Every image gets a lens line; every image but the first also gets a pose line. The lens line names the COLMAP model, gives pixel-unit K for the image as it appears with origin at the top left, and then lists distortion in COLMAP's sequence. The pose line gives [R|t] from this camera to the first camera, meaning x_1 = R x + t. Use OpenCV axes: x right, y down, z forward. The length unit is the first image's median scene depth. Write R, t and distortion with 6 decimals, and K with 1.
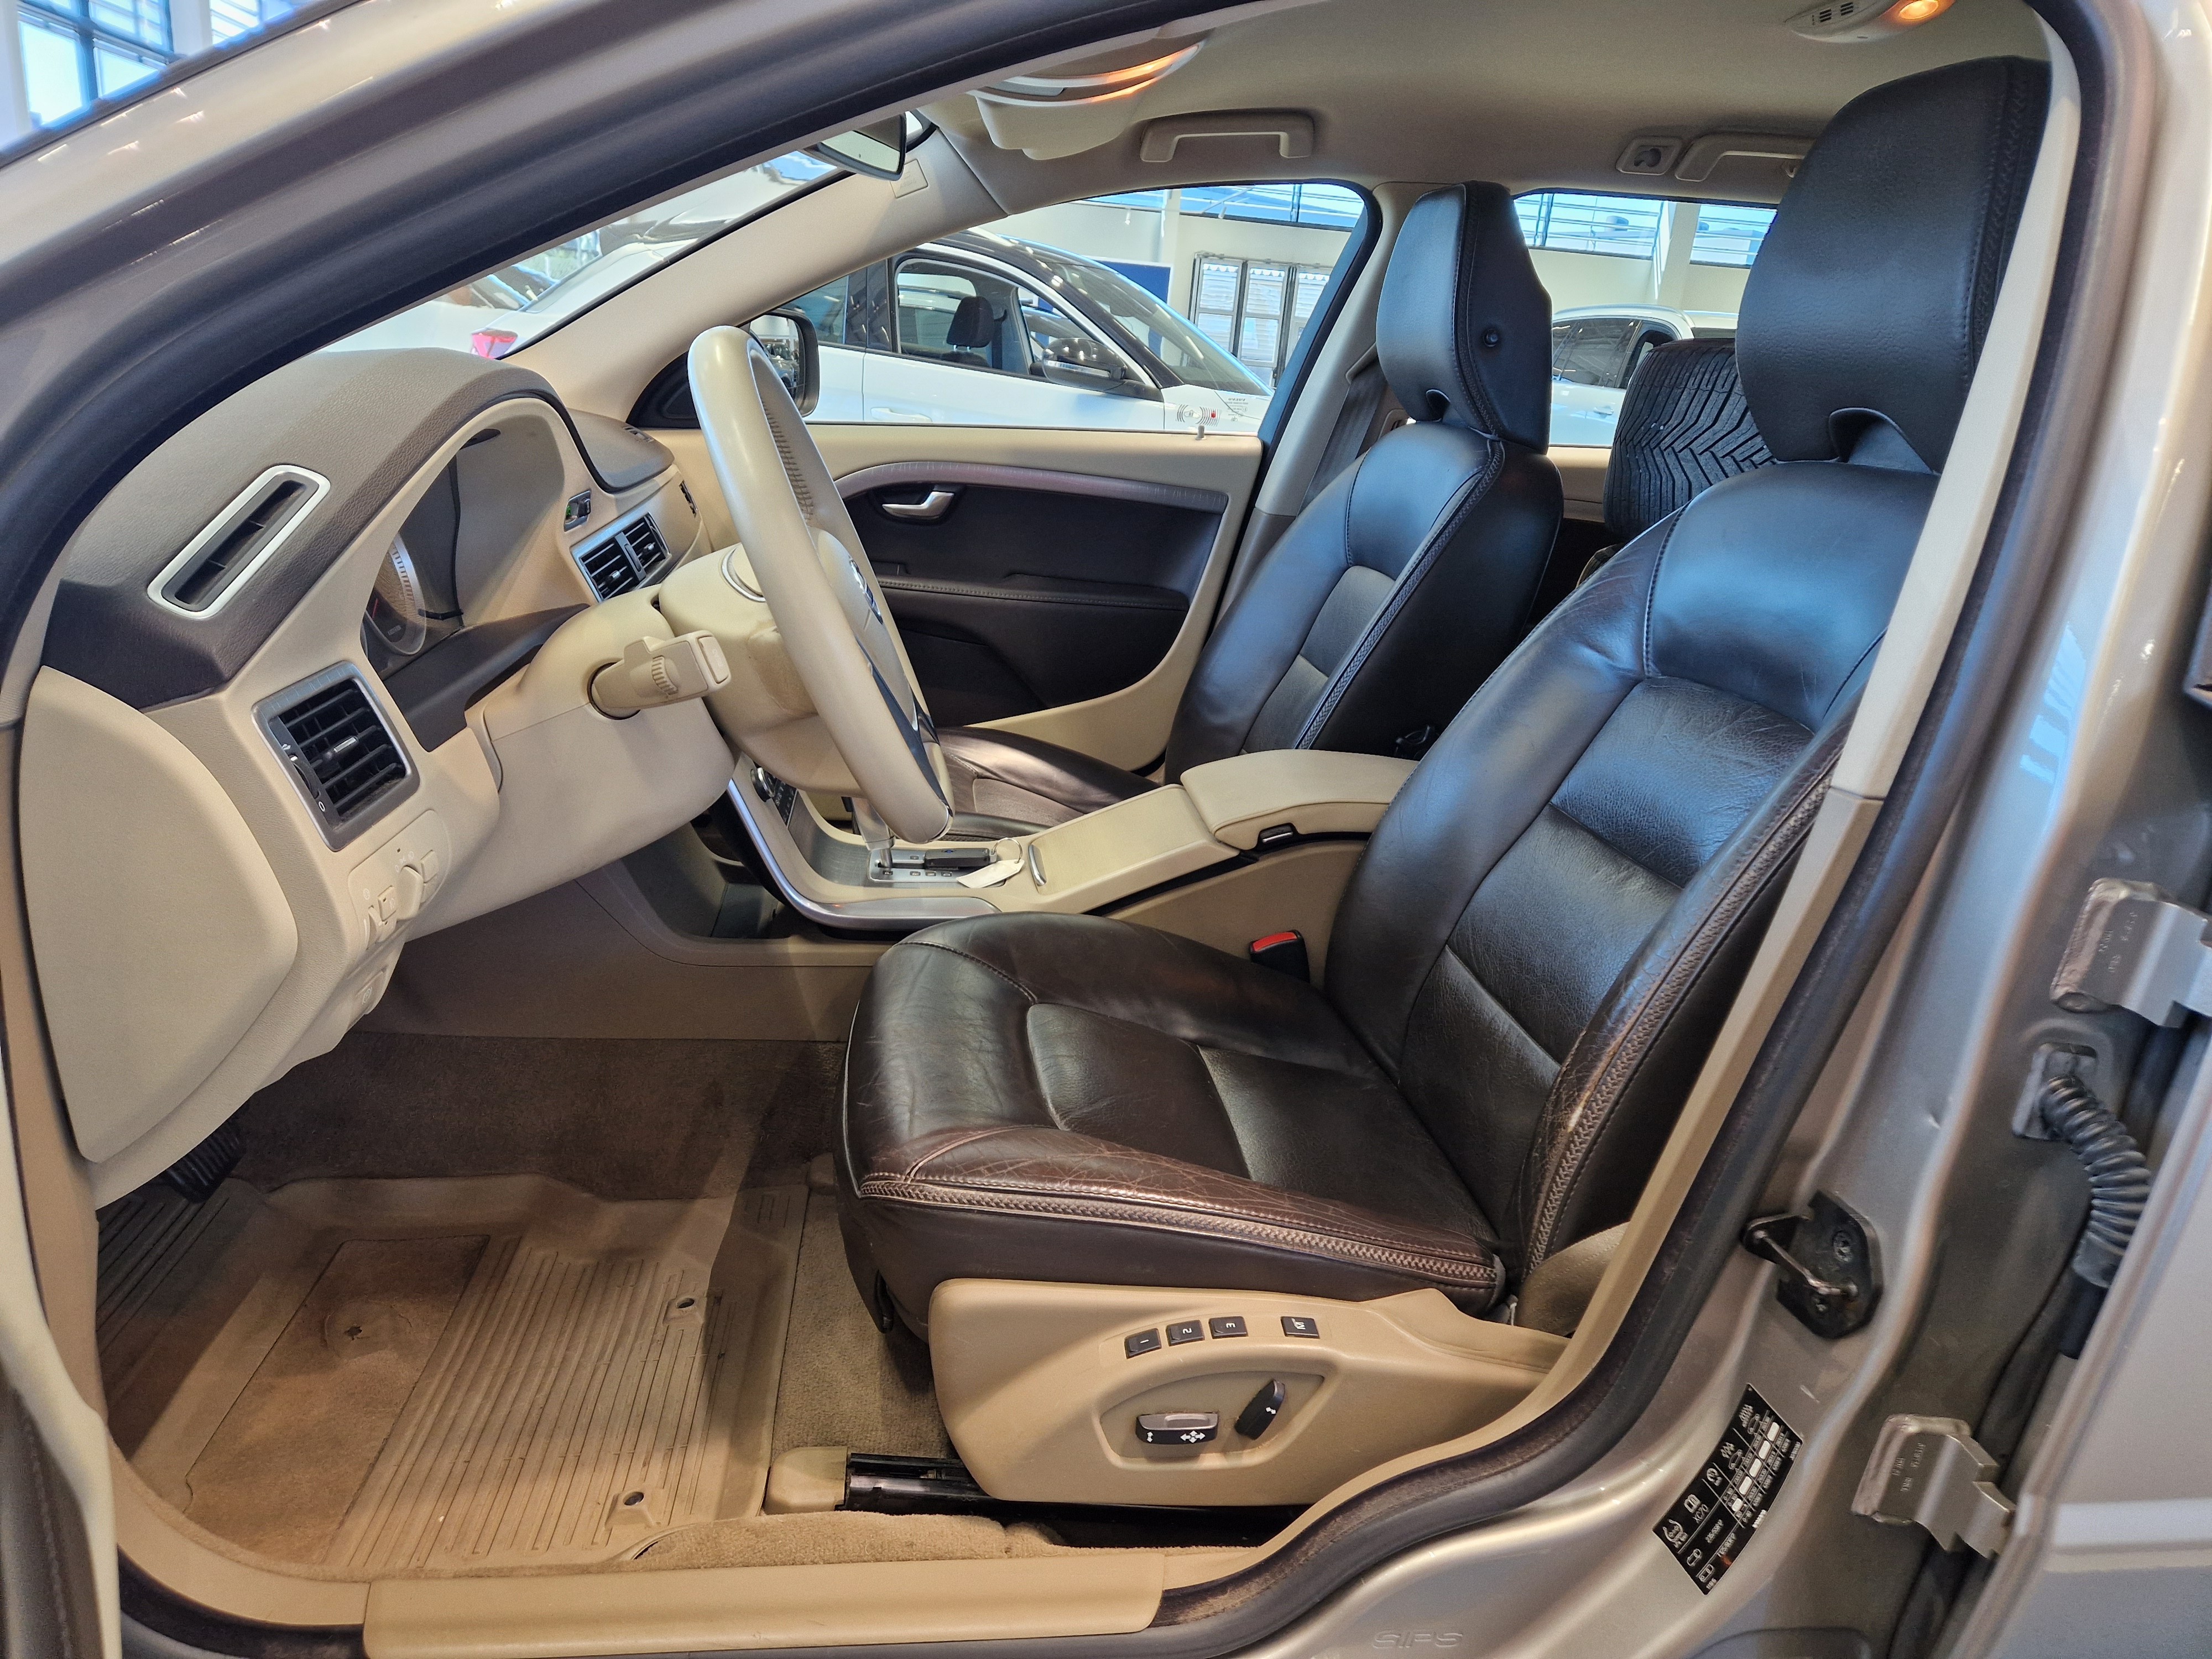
lens RADIAL K [[1486.8, 0, 1108.4], [0, 1486.8, 829.9], [0, 0, 1]] dist [-0.048778, 0.017066]
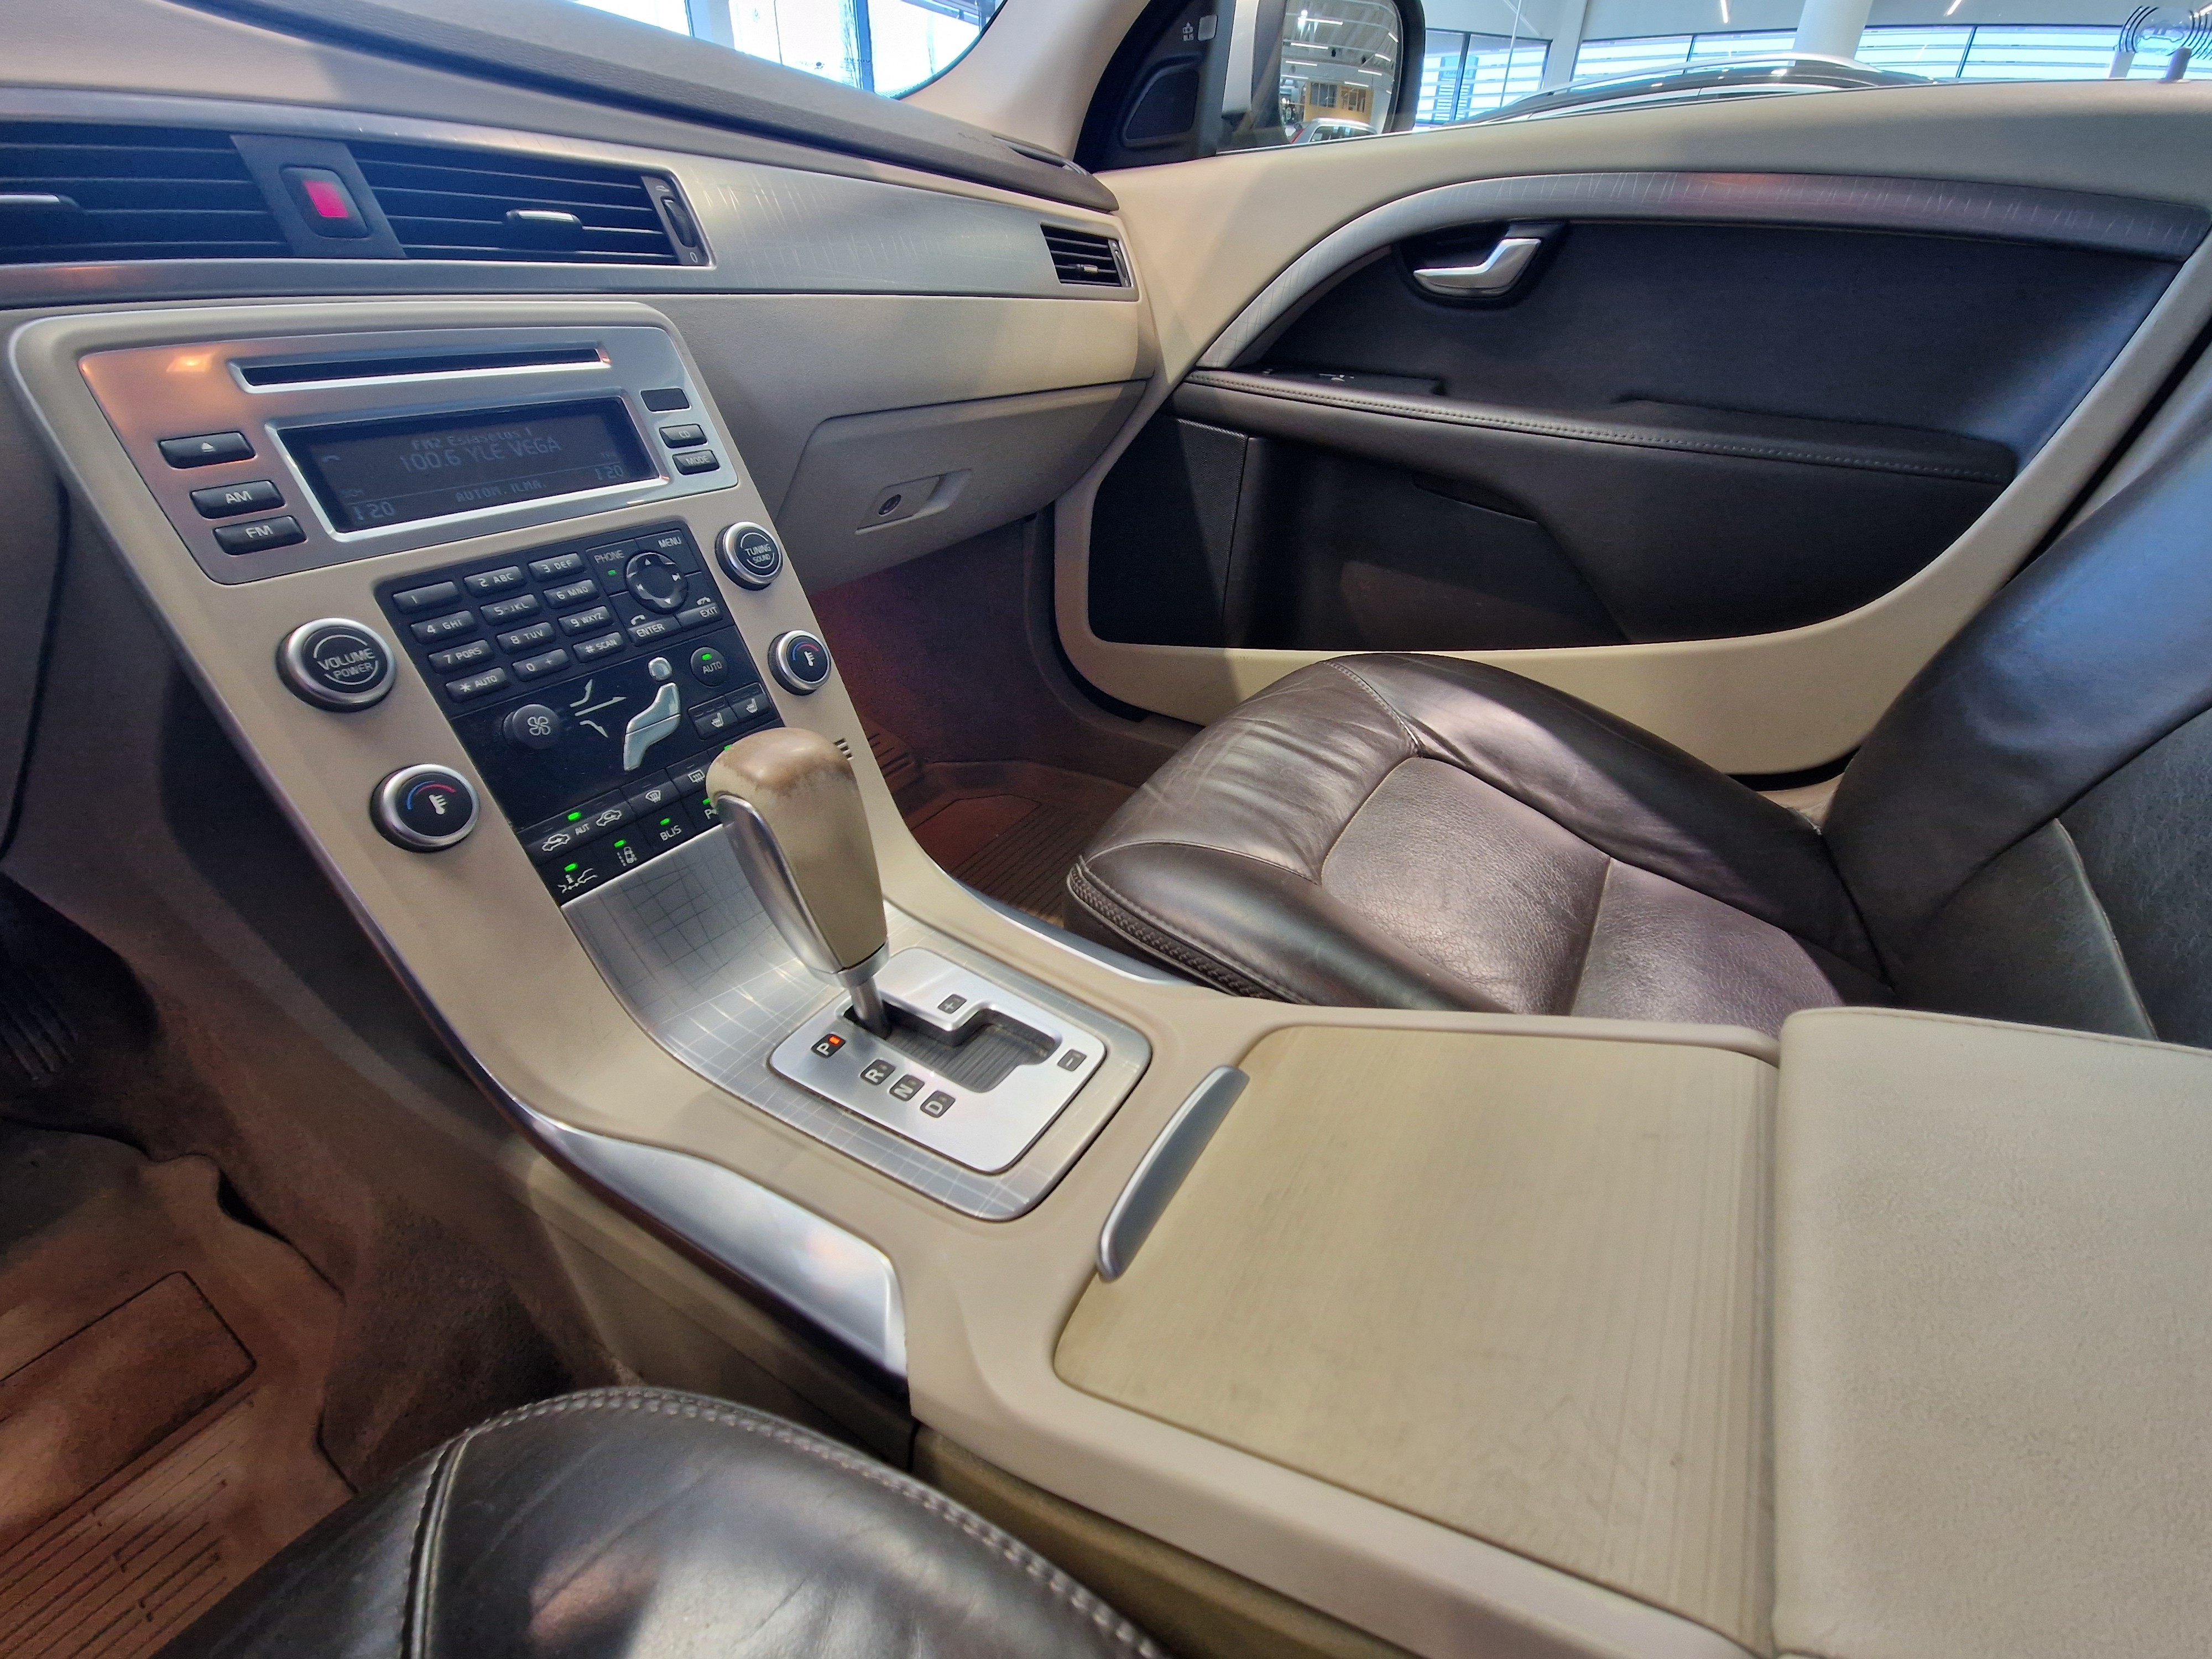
lens RADIAL K [[885.1, 0, 1103.7], [0, 885.1, 821.9], [0, 0, 1]] dist [-0.003081, -0.000155]
pose [[0.772655, 0.275541, -0.571911, 0.021407], [-0.137404, 0.952125, 0.273091, -0.082614], [0.619778, -0.132422, 0.773524, 0.602394]]
